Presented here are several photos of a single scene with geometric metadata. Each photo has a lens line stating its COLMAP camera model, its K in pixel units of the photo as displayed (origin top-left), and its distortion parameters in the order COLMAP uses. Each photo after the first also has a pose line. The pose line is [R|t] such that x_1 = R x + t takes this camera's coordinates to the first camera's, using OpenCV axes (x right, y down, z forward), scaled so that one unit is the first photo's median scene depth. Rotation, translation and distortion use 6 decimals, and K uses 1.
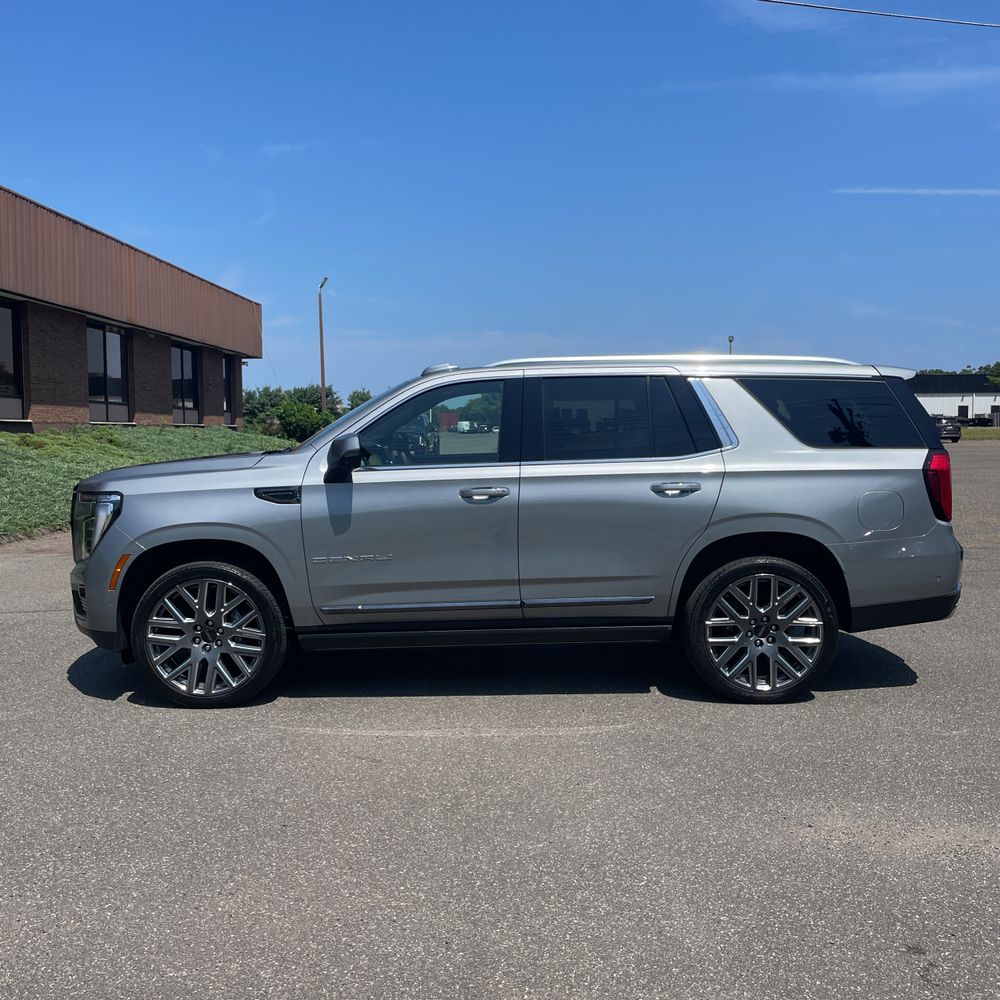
lens RADIAL K [[993.8, 0, 500.0], [0, 993.8, 500.0], [0, 0, 1]] dist [0.063986, -0.003384]
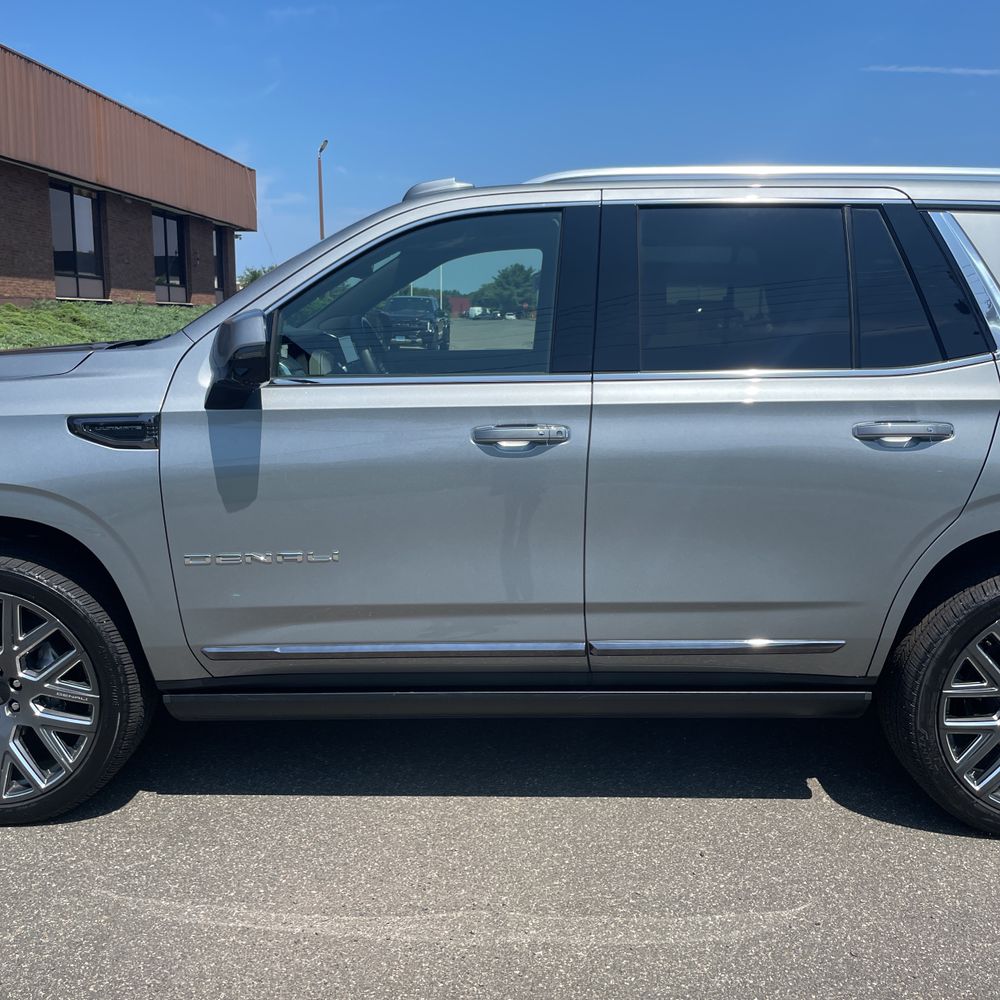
lens RADIAL K [[1009.7, 0, 500.0], [0, 1009.7, 500.0], [0, 0, 1]] dist [0.066304, -0.065905]
pose [[0.999763, 0.019580, -0.009533, -0.020513], [-0.018425, 0.993870, 0.109009, -0.029623], [0.011609, -0.108807, 0.993995, 0.476692]]
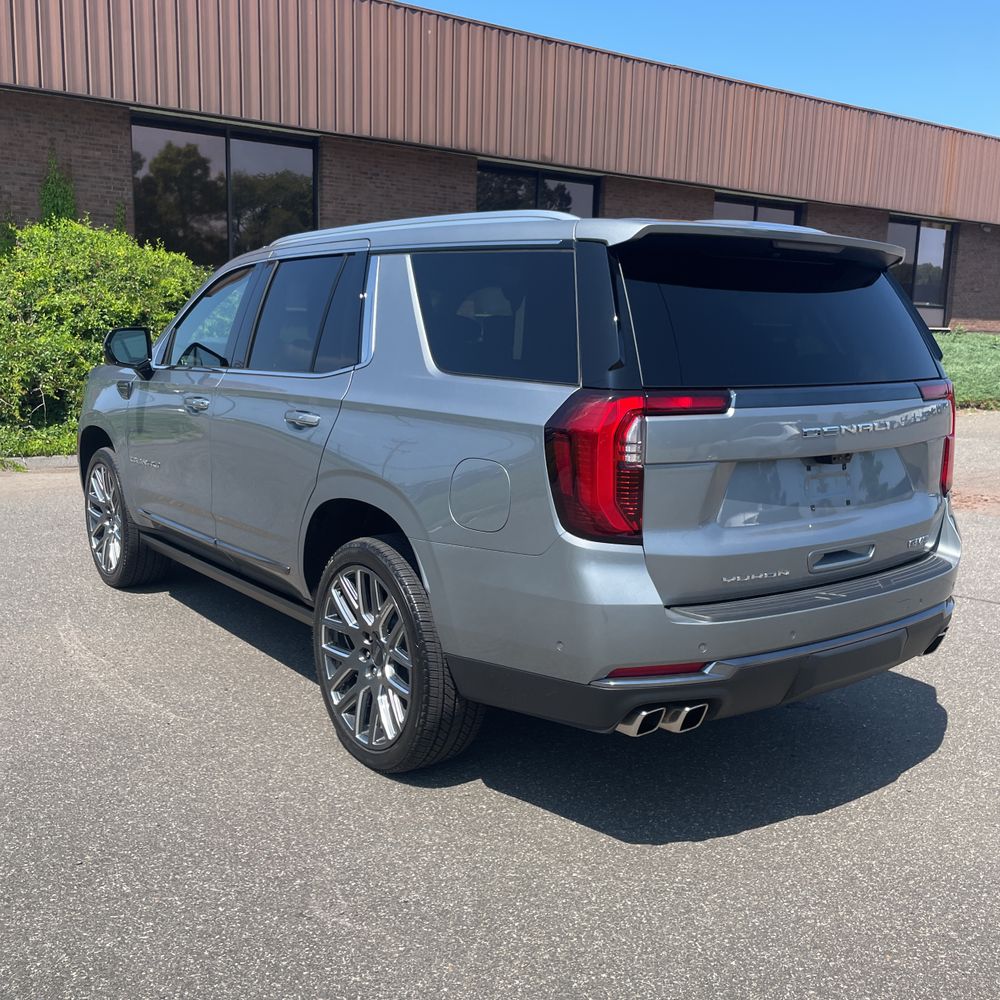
lens RADIAL K [[993.8, 0, 500.0], [0, 993.8, 500.0], [0, 0, 1]] dist [0.063986, -0.003384]
pose [[0.609020, 0.153935, -0.778073, 0.794650], [-0.082092, 0.987951, 0.131202, -0.057537], [0.788895, -0.016031, 0.614319, 0.672644]]
